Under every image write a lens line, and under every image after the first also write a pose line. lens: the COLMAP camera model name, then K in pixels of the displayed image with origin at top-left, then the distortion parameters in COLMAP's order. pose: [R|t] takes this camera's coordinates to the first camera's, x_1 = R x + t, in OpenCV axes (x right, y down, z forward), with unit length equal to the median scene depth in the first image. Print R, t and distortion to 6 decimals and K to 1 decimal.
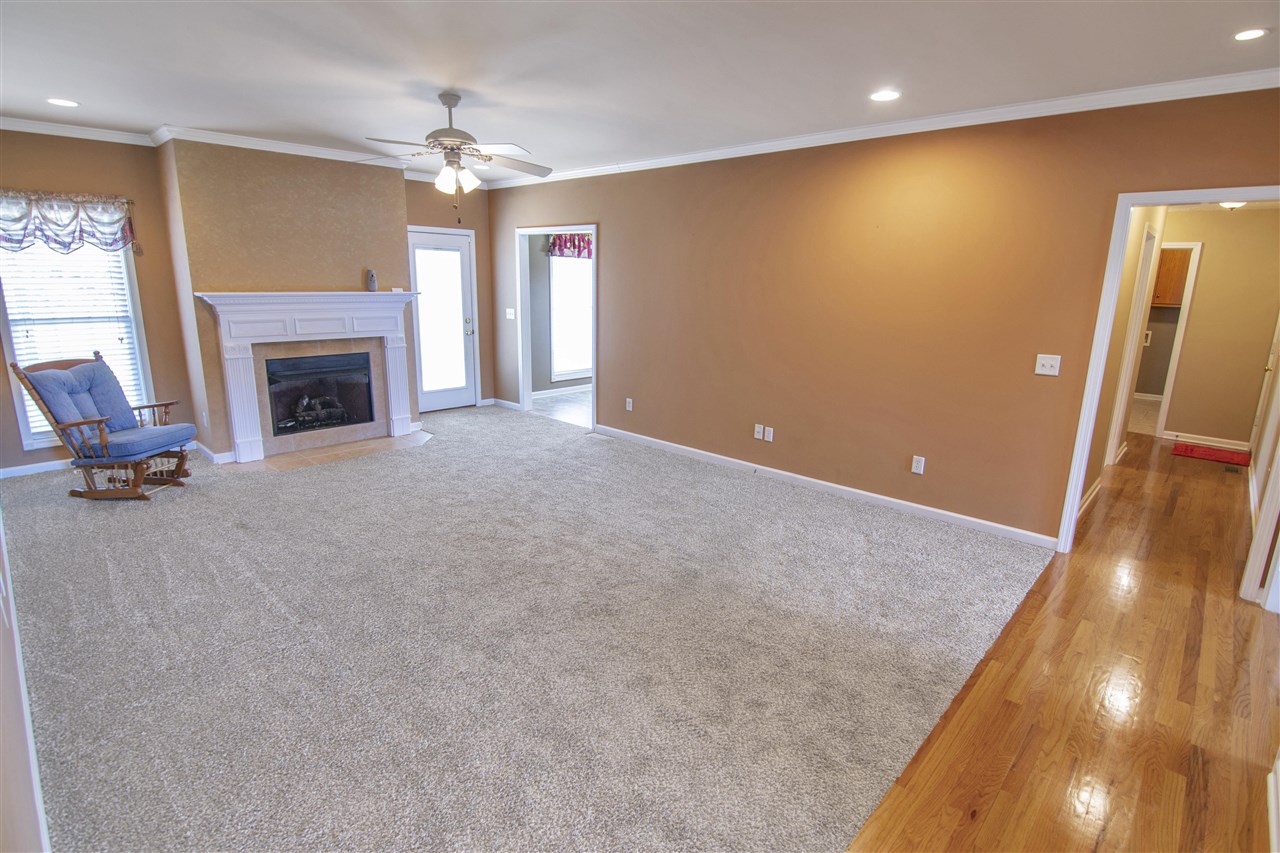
lens RADIAL K [[625.0, 0, 645.1], [0, 625.0, 420.8], [0, 0, 1]] dist [-0.014335, -0.005907]
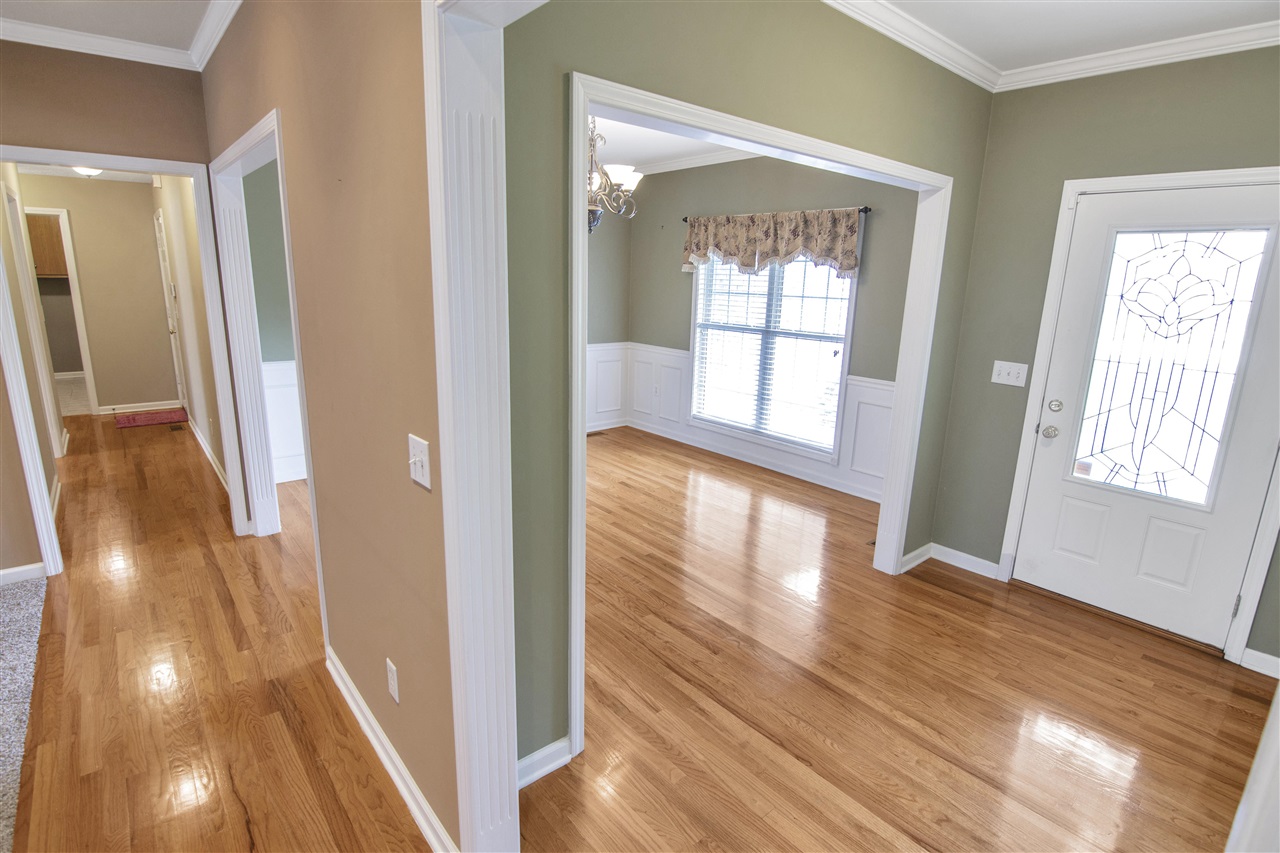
lens RADIAL K [[625.0, 0, 634.9], [0, 625.0, 421.9], [0, 0, 1]] dist [-0.014335, -0.005907]
pose [[0.115539, -0.241756, 0.963434, 0.008238], [0.193473, 0.956830, 0.216897, -0.011148], [-0.974279, 0.161338, 0.157324, 0.050967]]
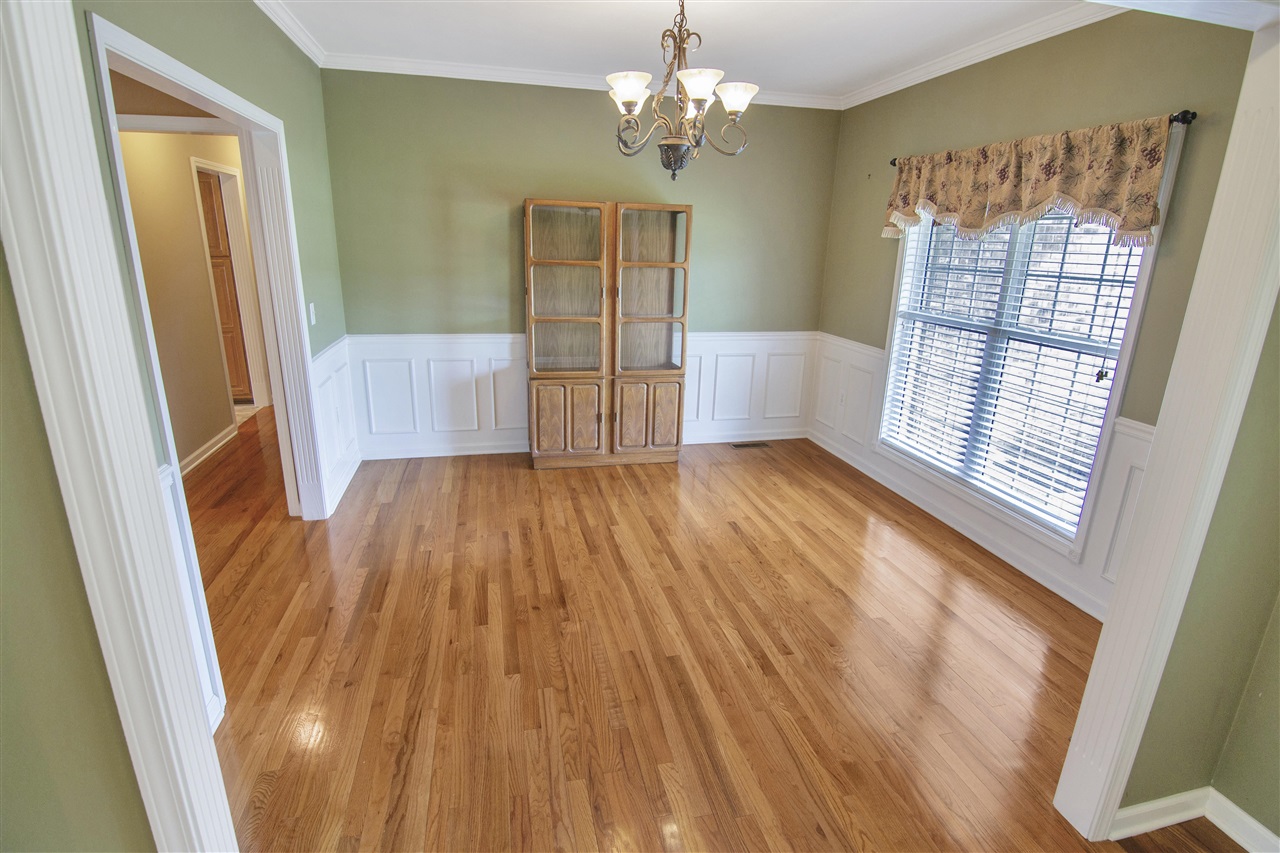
lens RADIAL K [[625.0, 0, 640.0], [0, 625.0, 423.1], [0, 0, 1]] dist [-0.014335, -0.005907]
pose [[0.547507, -0.240266, 0.801566, 0.307660], [0.169755, 0.969867, 0.174762, 0.028828], [-0.819402, 0.040387, 0.571795, -0.090547]]
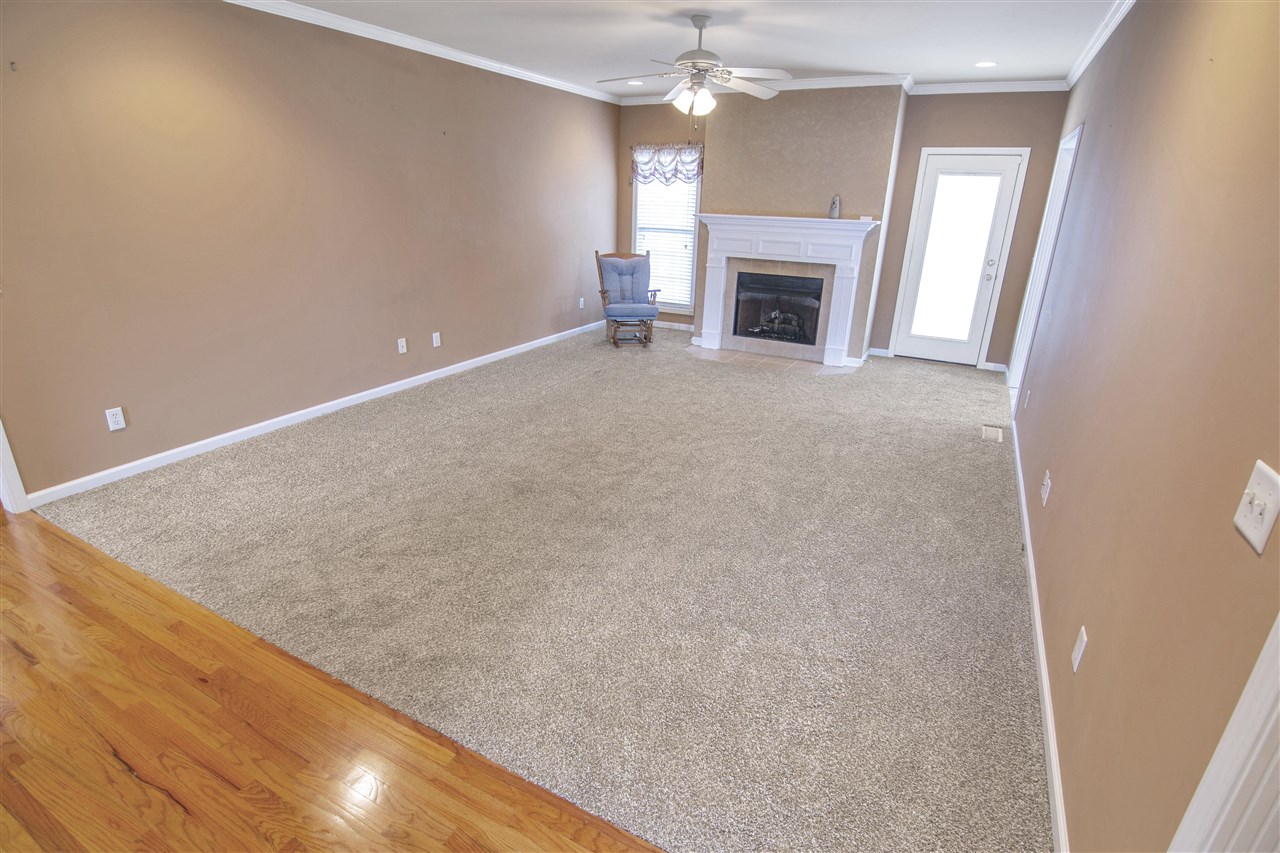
lens RADIAL K [[625.0, 0, 634.7], [0, 625.0, 422.6], [0, 0, 1]] dist [-0.014335, -0.005907]
pose [[0.266790, 0.315672, -0.910590, 0.611084], [-0.234421, 0.937715, 0.256394, -0.096232], [0.934810, 0.145058, 0.324173, 0.497649]]
